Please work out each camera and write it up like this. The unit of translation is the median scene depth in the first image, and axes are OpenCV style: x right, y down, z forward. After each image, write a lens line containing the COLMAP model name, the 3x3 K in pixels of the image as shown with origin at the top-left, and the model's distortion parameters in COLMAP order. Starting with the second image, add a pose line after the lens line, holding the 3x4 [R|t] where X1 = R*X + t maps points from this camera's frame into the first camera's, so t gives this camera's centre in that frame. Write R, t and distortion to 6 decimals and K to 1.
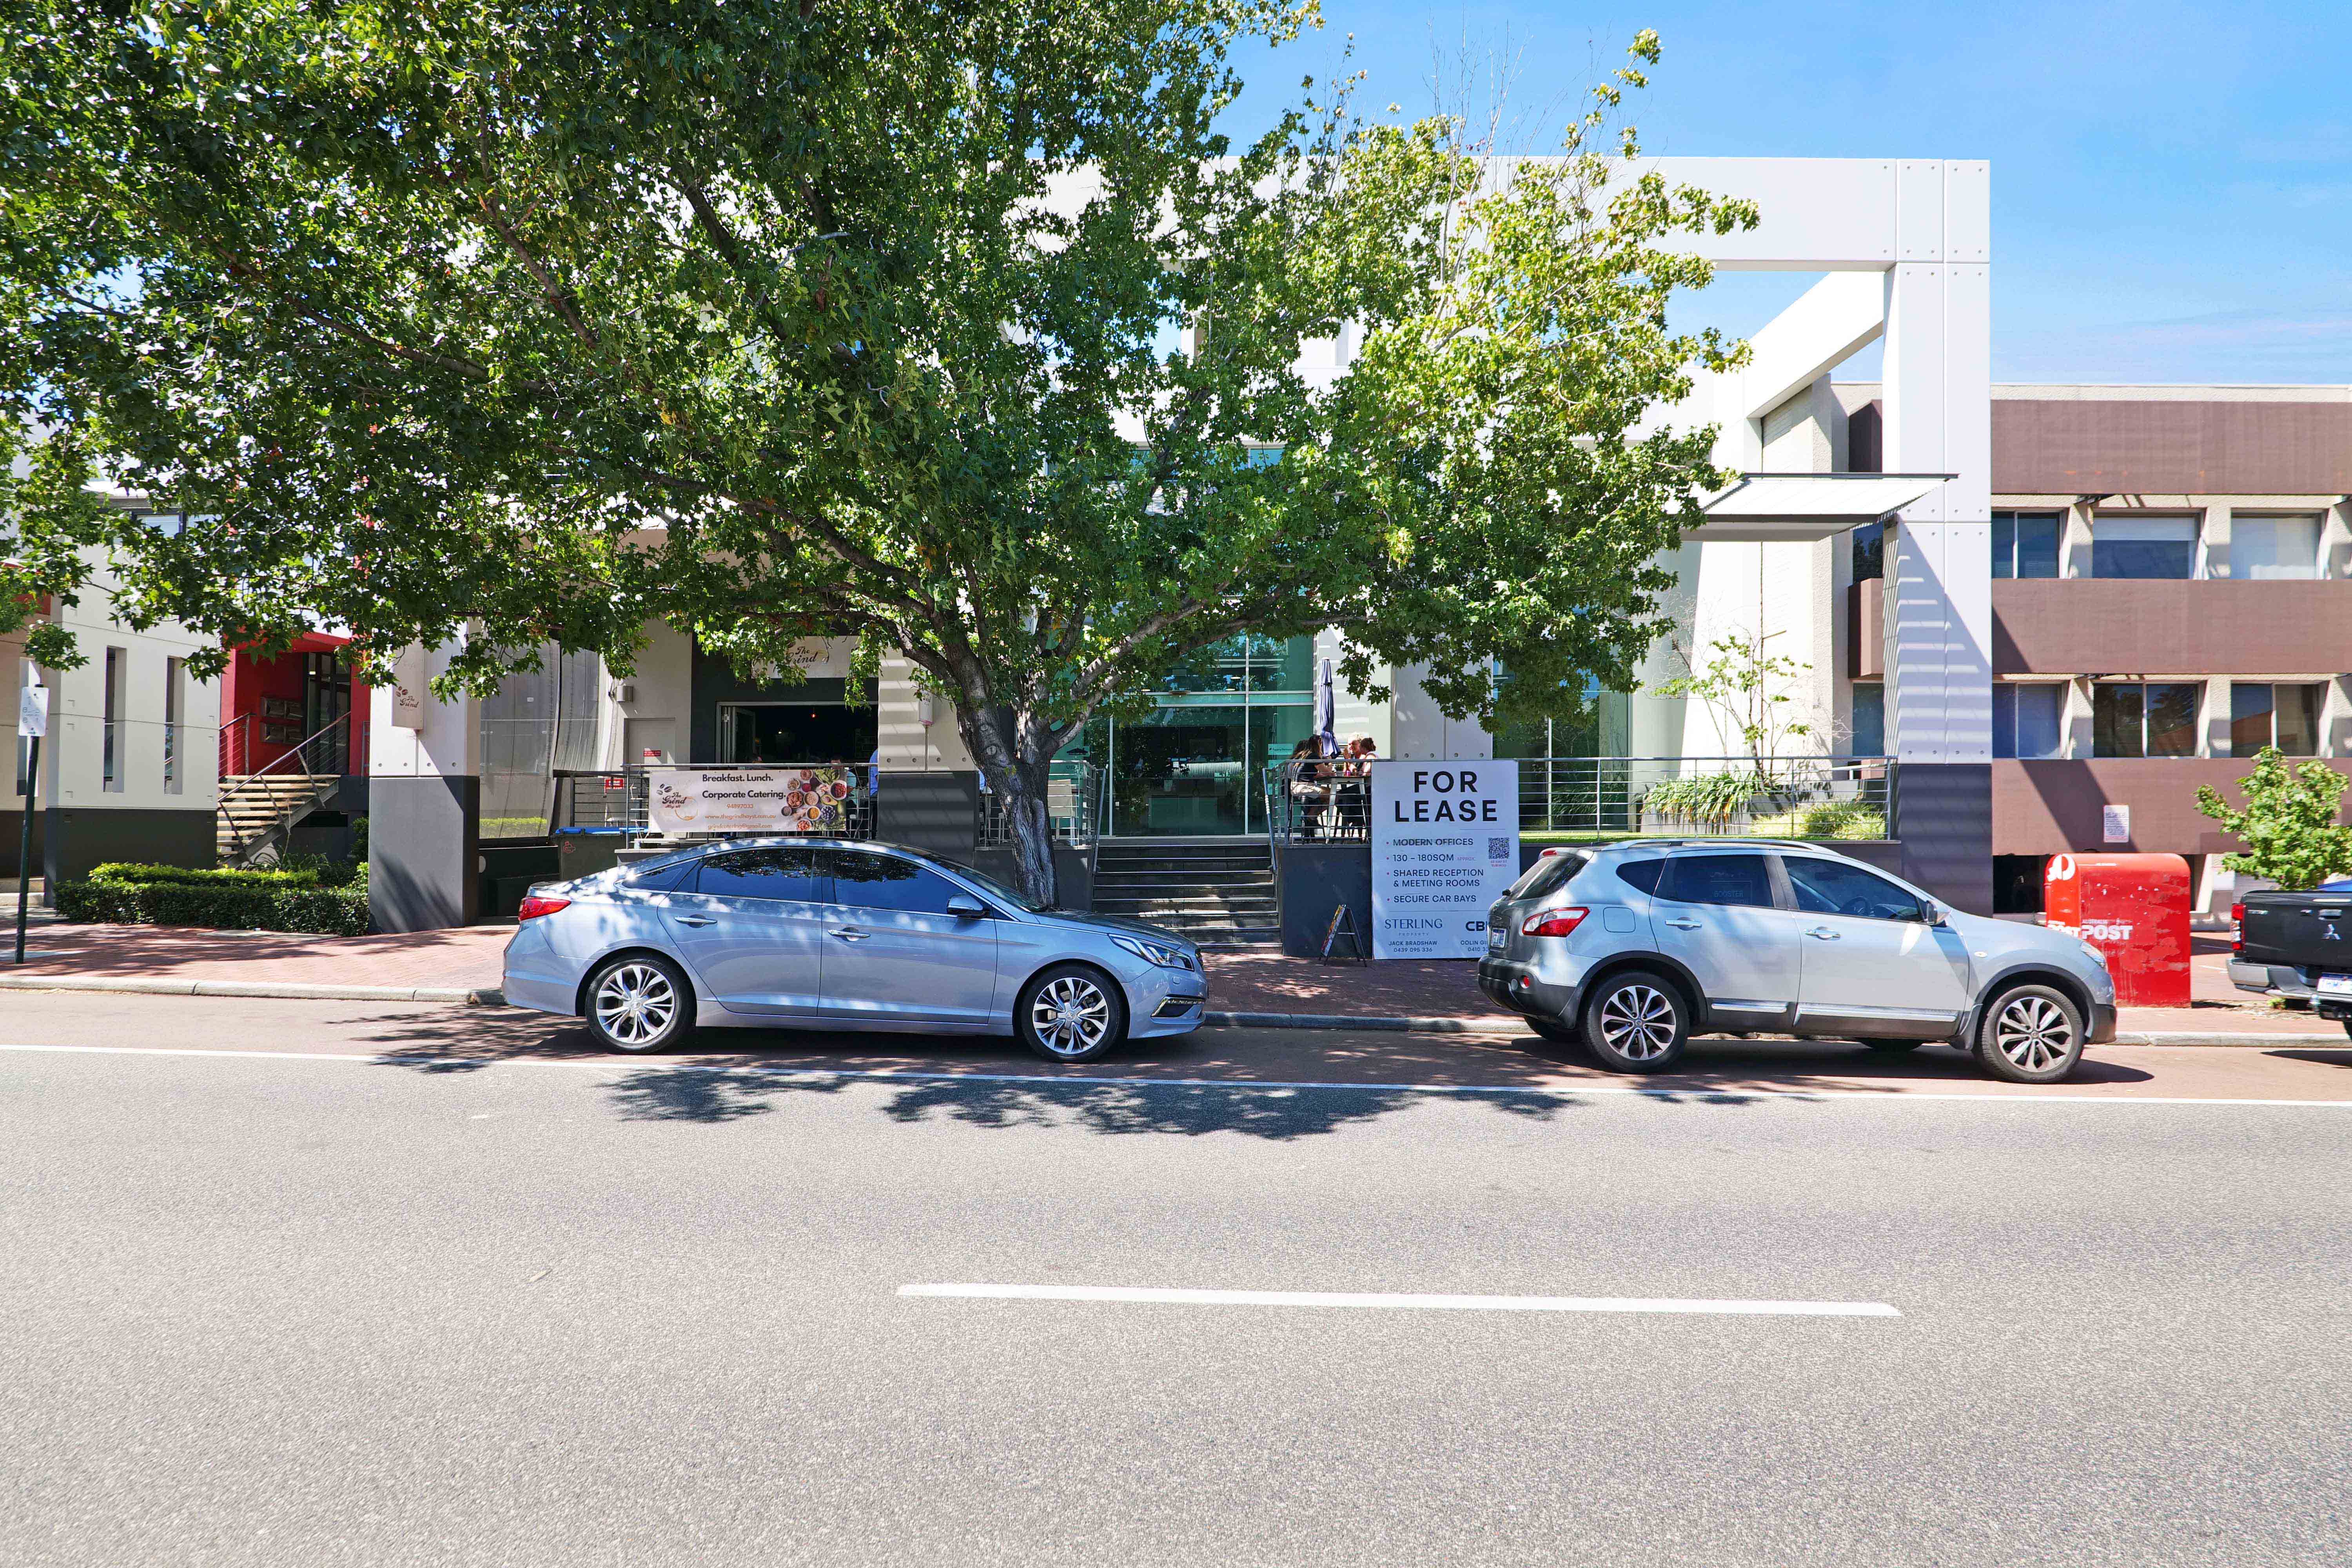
lens RADIAL K [[1109.0, 0, 1184.7], [0, 1109.0, 833.7], [0, 0, 1]] dist [0.000543, -0.000036]
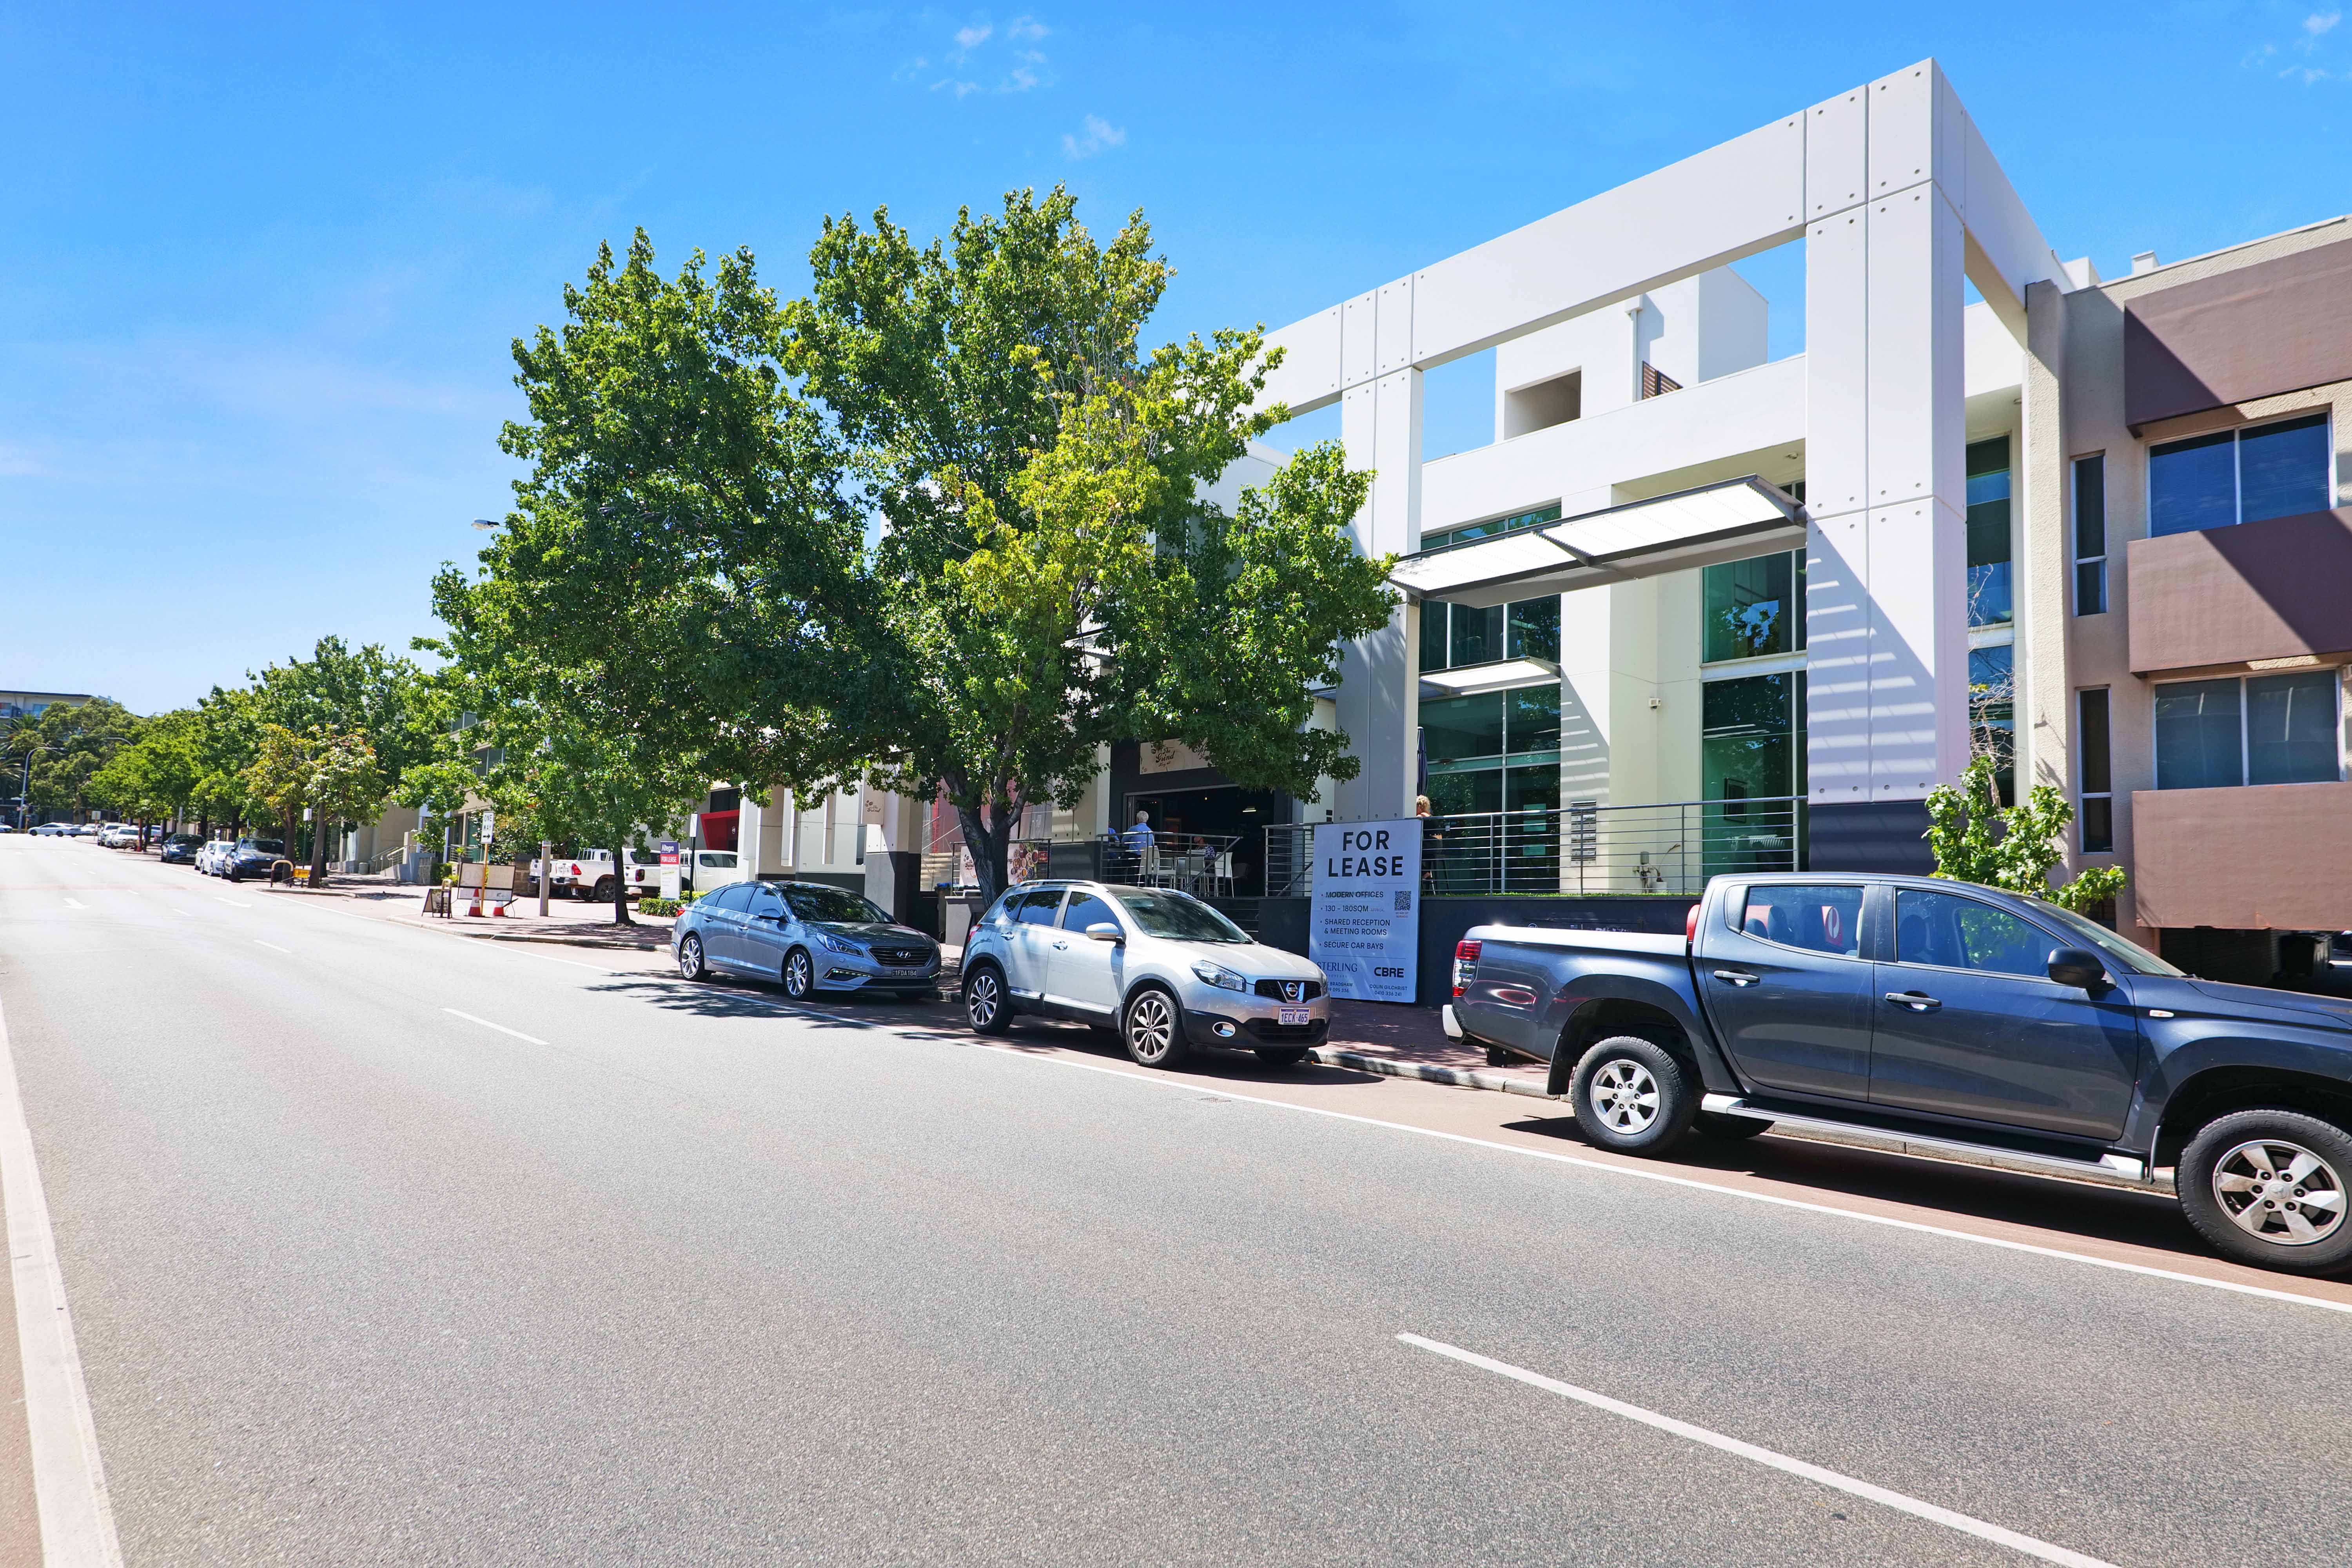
lens RADIAL K [[1244.2, 0, 1185.0], [0, 1244.2, 801.8], [0, 0, 1]] dist [0.003343, 0.000417]
pose [[0.677237, -0.048726, -0.734150, 1.034721], [-0.016770, 0.996523, -0.081609, 0.019559], [0.735574, 0.067581, 0.674065, 0.022325]]
